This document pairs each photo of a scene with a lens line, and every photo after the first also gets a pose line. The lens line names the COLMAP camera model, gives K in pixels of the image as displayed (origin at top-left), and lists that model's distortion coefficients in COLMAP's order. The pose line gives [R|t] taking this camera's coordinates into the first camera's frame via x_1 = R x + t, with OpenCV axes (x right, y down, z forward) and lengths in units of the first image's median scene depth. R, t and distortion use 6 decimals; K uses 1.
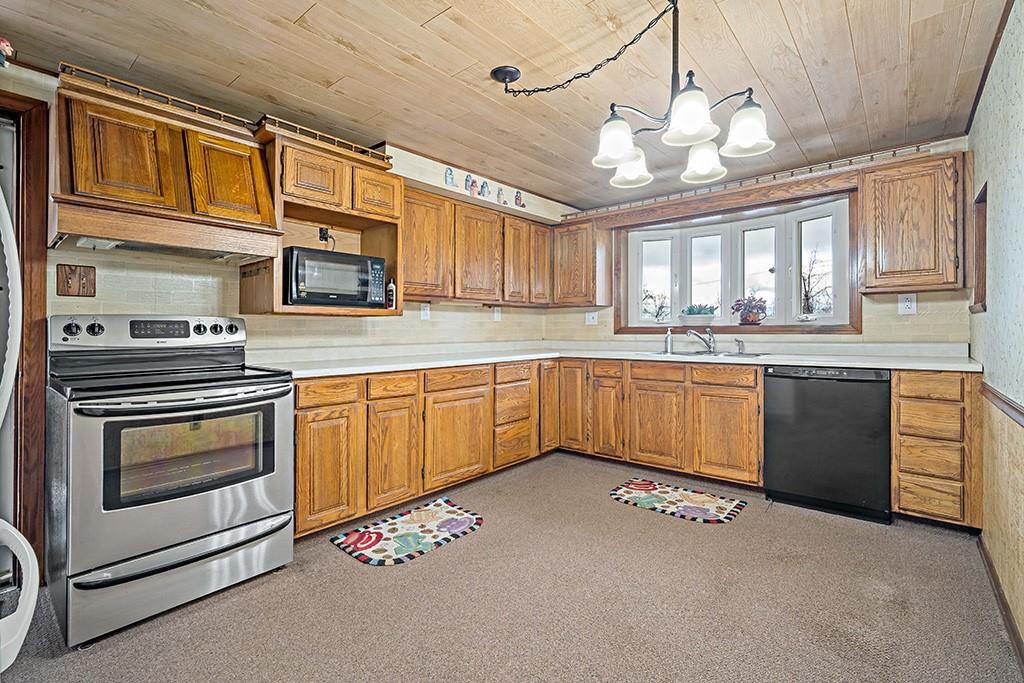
lens RADIAL K [[457.9, 0, 515.3], [0, 457.9, 337.7], [0, 0, 1]] dist [-0.003736, -0.000331]
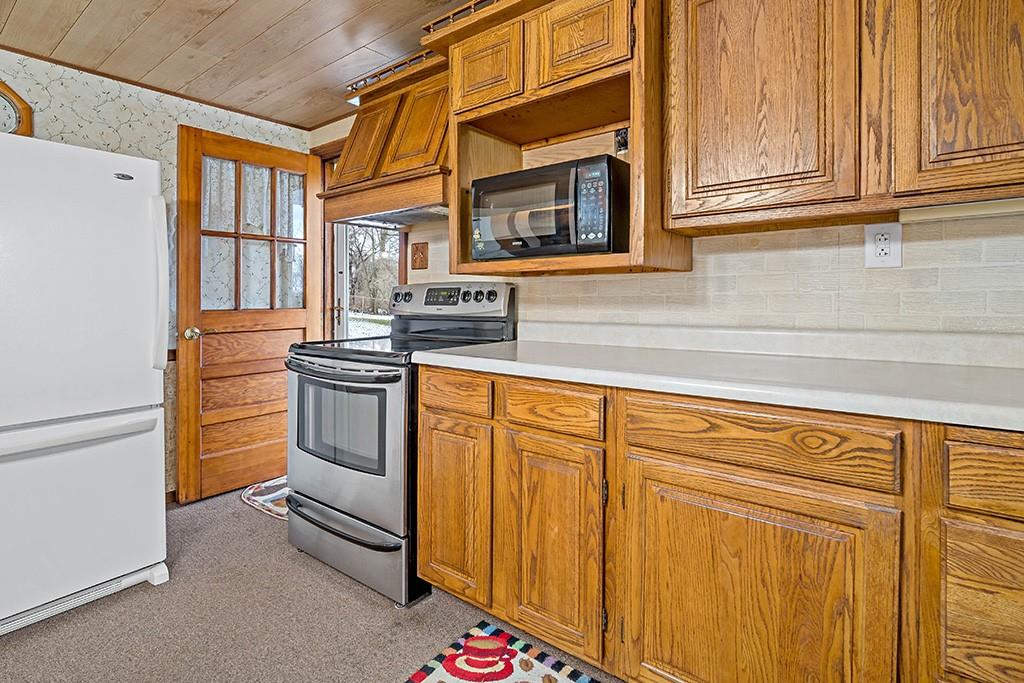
lens RADIAL K [[508.9, 0, 512.0], [0, 508.9, 299.8], [0, 0, 1]] dist [-0.007810, -0.000671]
pose [[0.033002, 0.005564, -0.999440, 0.236846], [-0.010499, 0.999931, 0.005220, -0.013114], [0.999400, 0.010321, 0.033058, 0.774465]]
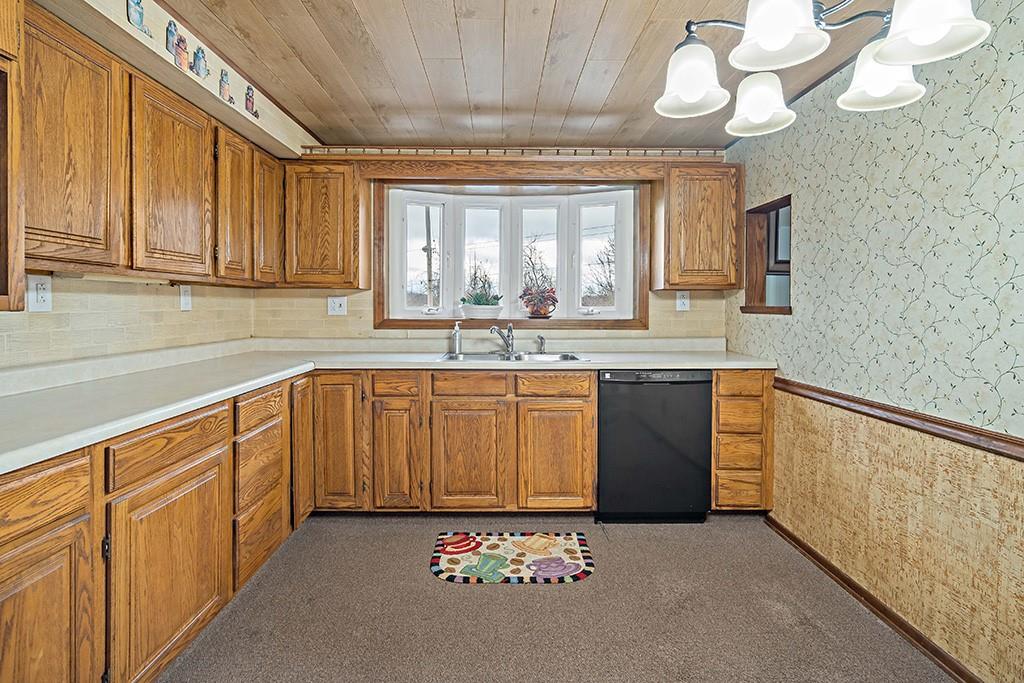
lens RADIAL K [[509.9, 0, 502.4], [0, 509.9, 322.6], [0, 0, 1]] dist [-0.003497, 0.000469]
pose [[0.761460, -0.011149, 0.648116, -0.197123], [0.001363, 0.999877, 0.015599, -0.040166], [-0.648211, -0.010995, 0.761382, 0.358895]]
